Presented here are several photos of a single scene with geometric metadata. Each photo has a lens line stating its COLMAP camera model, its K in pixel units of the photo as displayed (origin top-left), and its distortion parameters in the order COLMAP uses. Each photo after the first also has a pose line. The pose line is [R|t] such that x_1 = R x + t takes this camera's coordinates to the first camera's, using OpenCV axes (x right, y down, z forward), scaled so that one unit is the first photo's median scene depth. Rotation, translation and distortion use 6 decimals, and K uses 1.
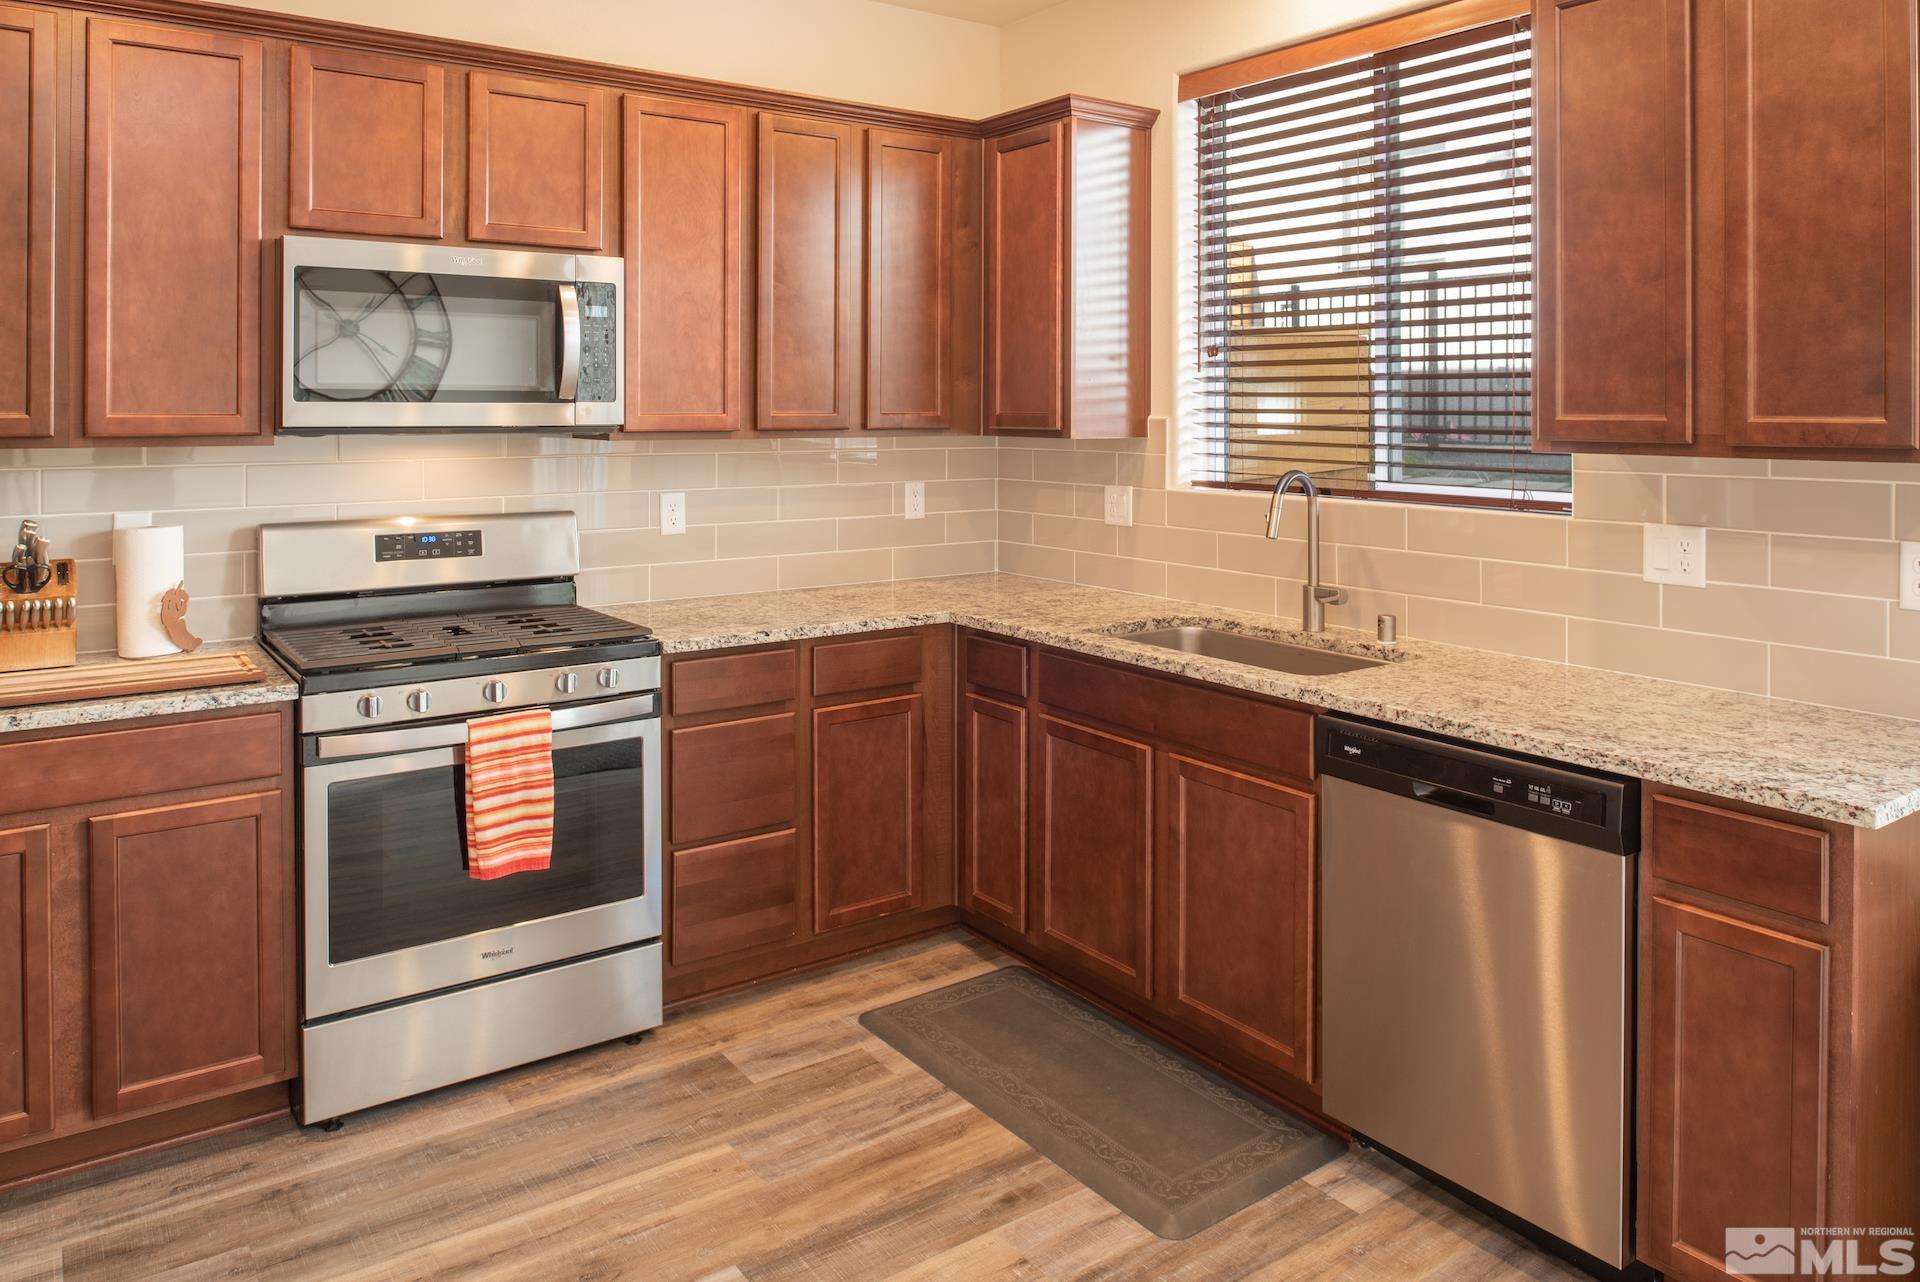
lens RADIAL K [[1319.7, 0, 975.4], [0, 1319.7, 413.6], [0, 0, 1]] dist [-0.008518, -0.011609]
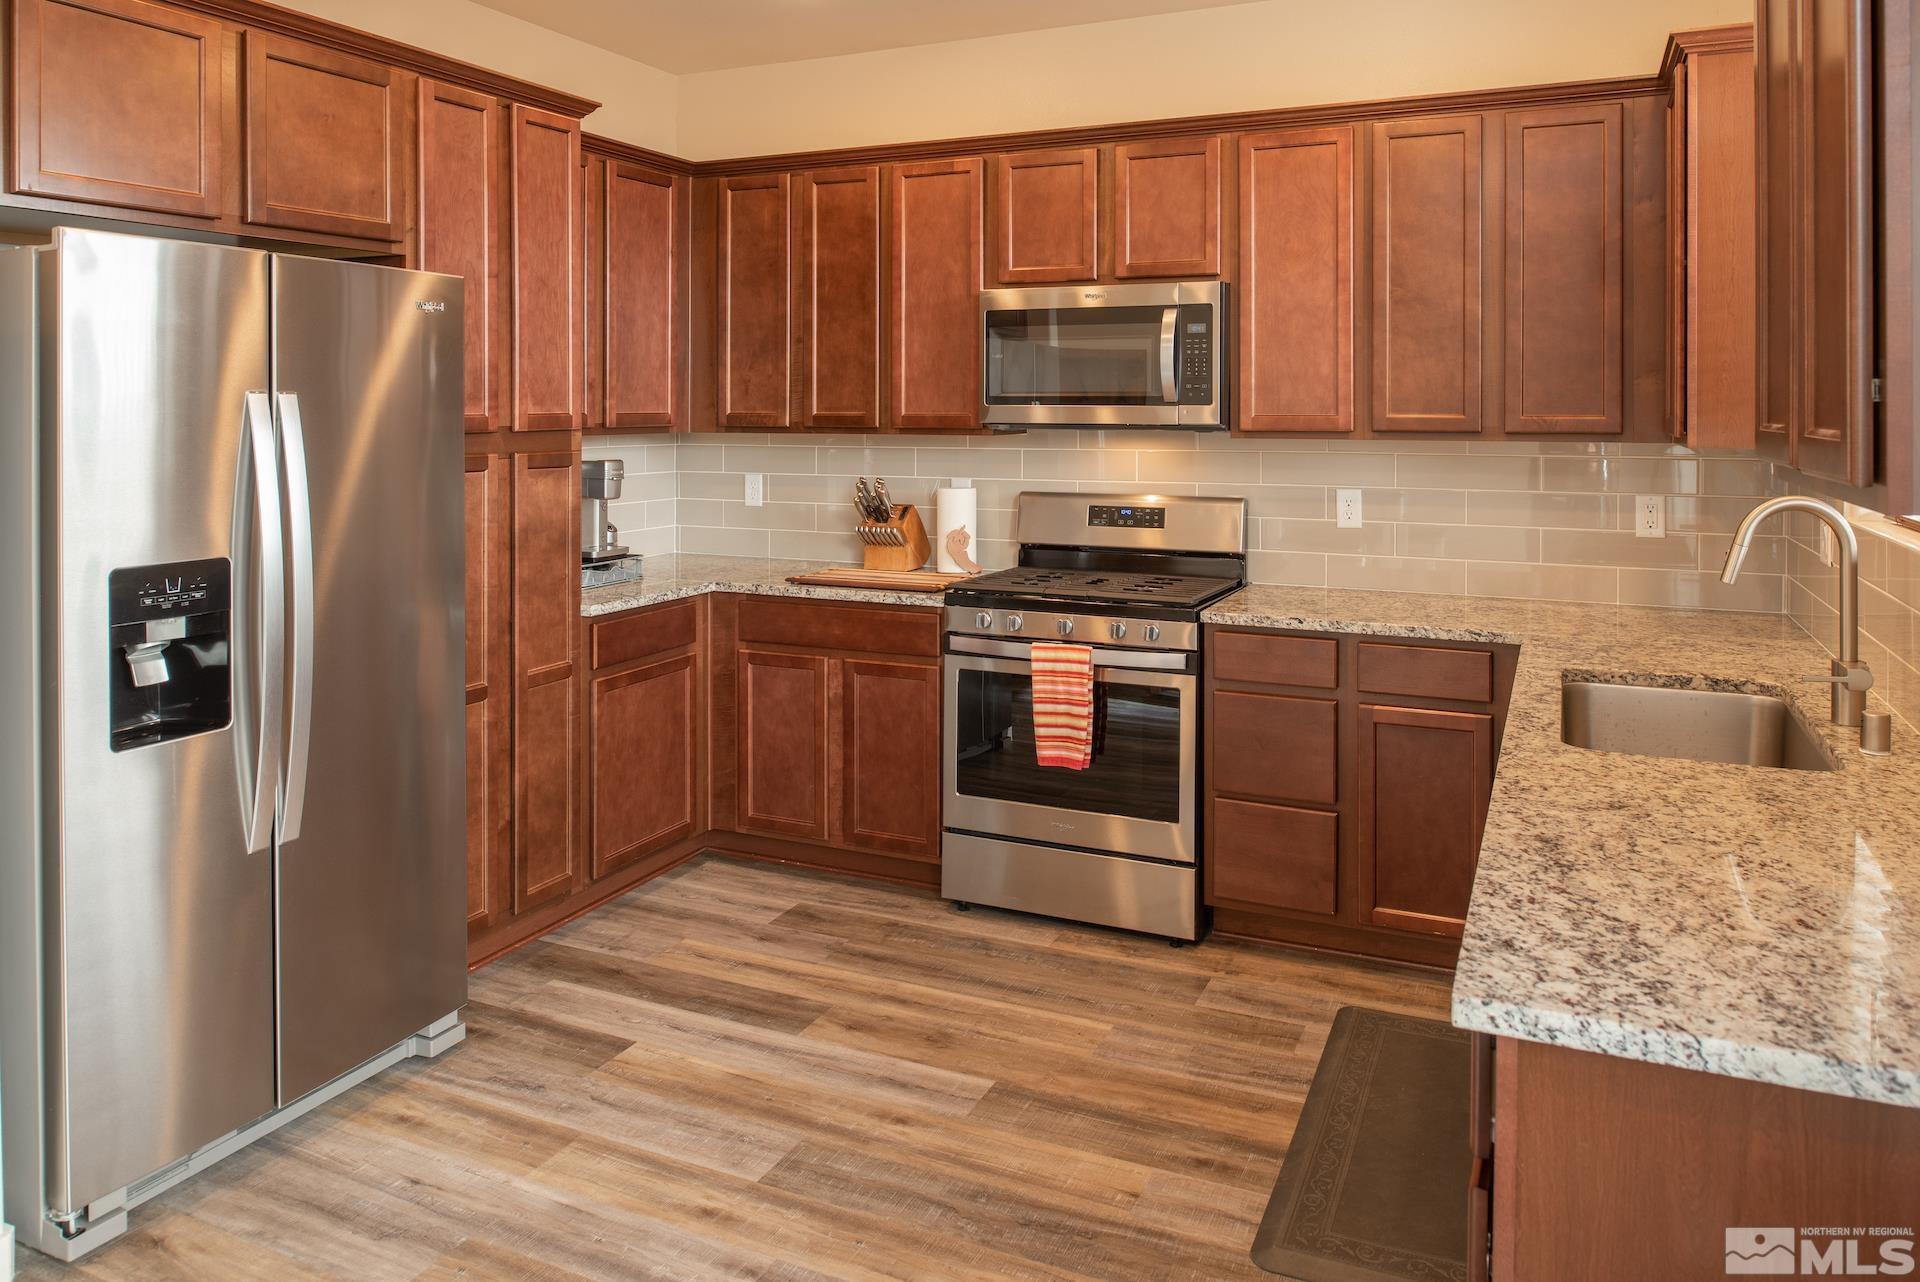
lens RADIAL K [[1319.7, 0, 975.4], [0, 1319.7, 413.6], [0, 0, 1]] dist [-0.008518, -0.011609]
pose [[0.495764, 0.003371, -0.868451, 0.680646], [-0.003718, 0.999992, 0.001758, -0.002451], [0.868449, 0.002357, 0.495772, 0.255491]]
